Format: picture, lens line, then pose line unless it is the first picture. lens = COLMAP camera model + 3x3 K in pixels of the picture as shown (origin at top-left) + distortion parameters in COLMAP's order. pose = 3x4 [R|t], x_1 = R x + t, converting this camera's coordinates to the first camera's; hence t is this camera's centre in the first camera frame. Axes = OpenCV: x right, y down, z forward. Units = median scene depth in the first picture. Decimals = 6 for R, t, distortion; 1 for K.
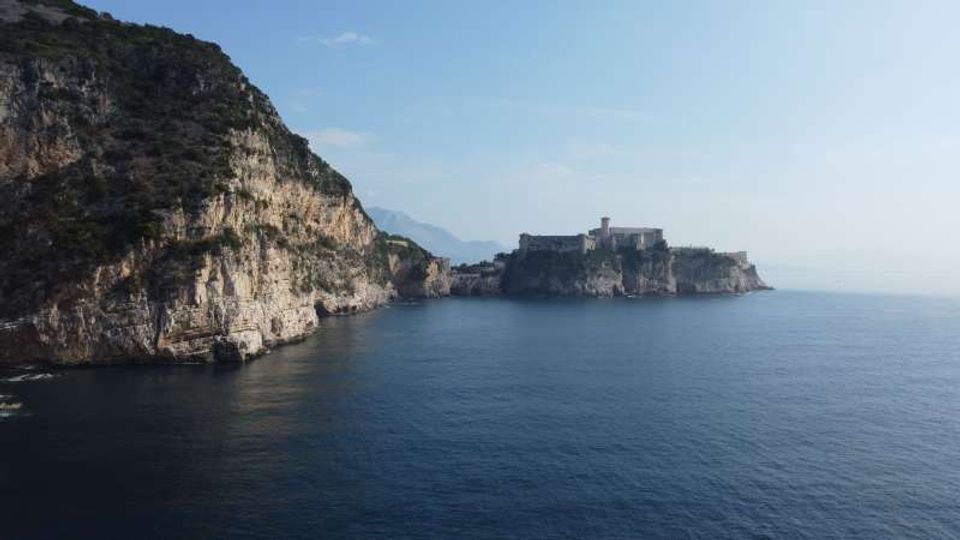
lens RADIAL K [[725.0, 0, 478.5], [0, 725.0, 266.5], [0, 0, 1]] dist [0.003770, -0.007547]
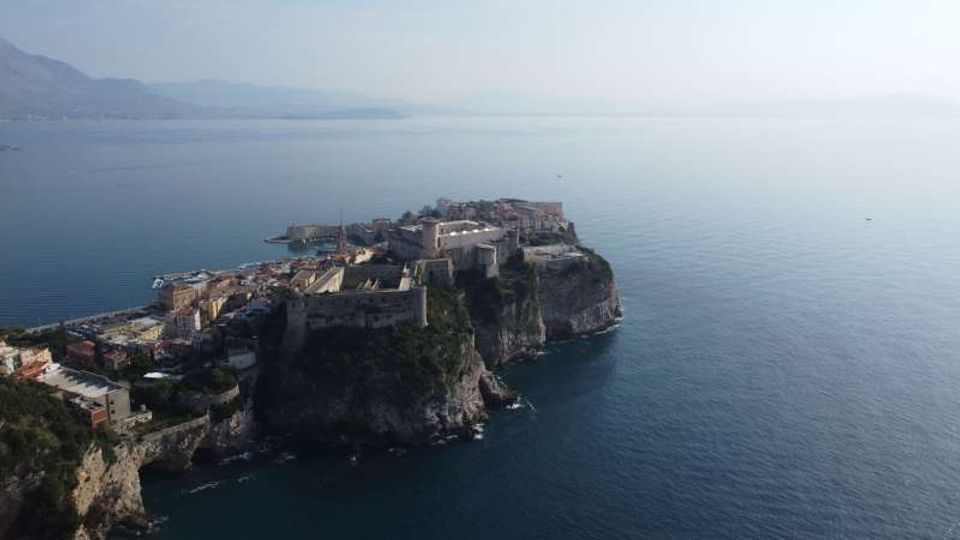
lens RADIAL K [[725.0, 0, 478.8], [0, 725.0, 263.2], [0, 0, 1]] dist [0.003770, -0.007547]
pose [[0.898497, -0.092669, 0.429087, -0.078302], [-0.002758, 0.976253, 0.216614, -0.433336], [-0.438971, -0.195810, 0.876905, 1.424235]]
